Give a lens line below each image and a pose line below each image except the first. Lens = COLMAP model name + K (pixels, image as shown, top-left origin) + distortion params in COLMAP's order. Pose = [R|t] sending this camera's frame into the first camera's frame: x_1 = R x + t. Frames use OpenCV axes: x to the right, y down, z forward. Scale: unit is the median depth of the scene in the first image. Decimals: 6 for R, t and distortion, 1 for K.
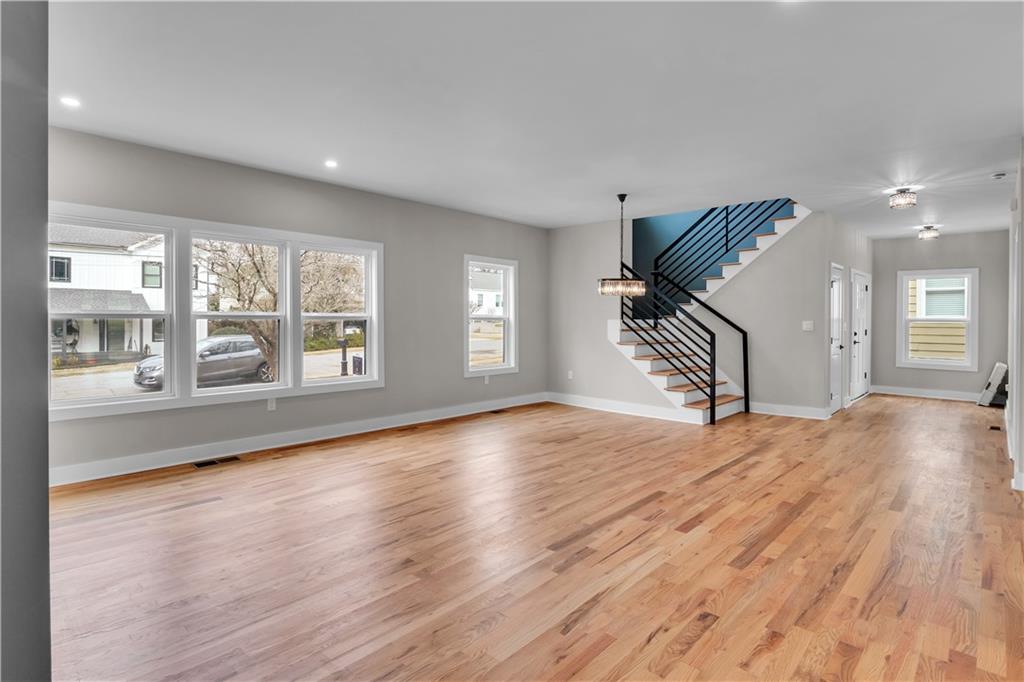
lens RADIAL K [[520.6, 0, 530.5], [0, 520.6, 327.0], [0, 0, 1]] dist [-0.010913, -0.003972]
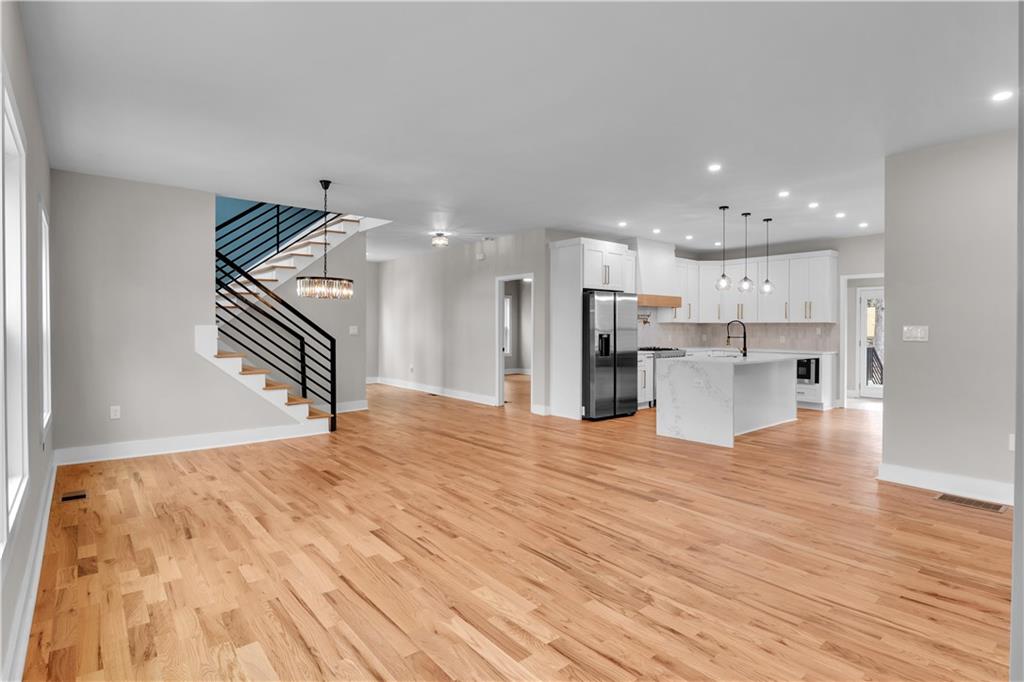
lens RADIAL K [[520.6, 0, 513.6], [0, 520.6, 332.2], [0, 0, 1]] dist [-0.010913, -0.003972]
pose [[0.145671, -0.015245, 0.989216, -0.877337], [0.015327, 0.999796, 0.013151, -0.012391], [-0.989214, 0.013246, 0.145875, 0.782660]]
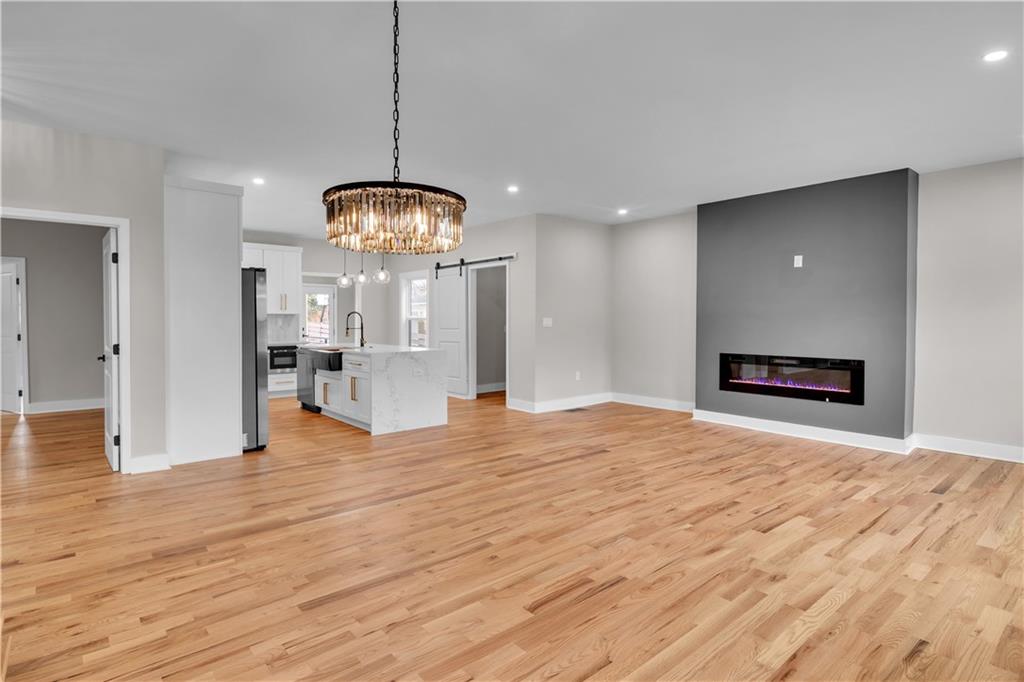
lens RADIAL K [[520.6, 0, 505.5], [0, 520.6, 335.6], [0, 0, 1]] dist [-0.010913, -0.003972]
pose [[-0.986866, -0.009434, 0.161264, 0.065966], [-0.001560, 0.998803, 0.048884, -0.022371], [-0.161533, 0.047990, -0.985700, 1.842707]]
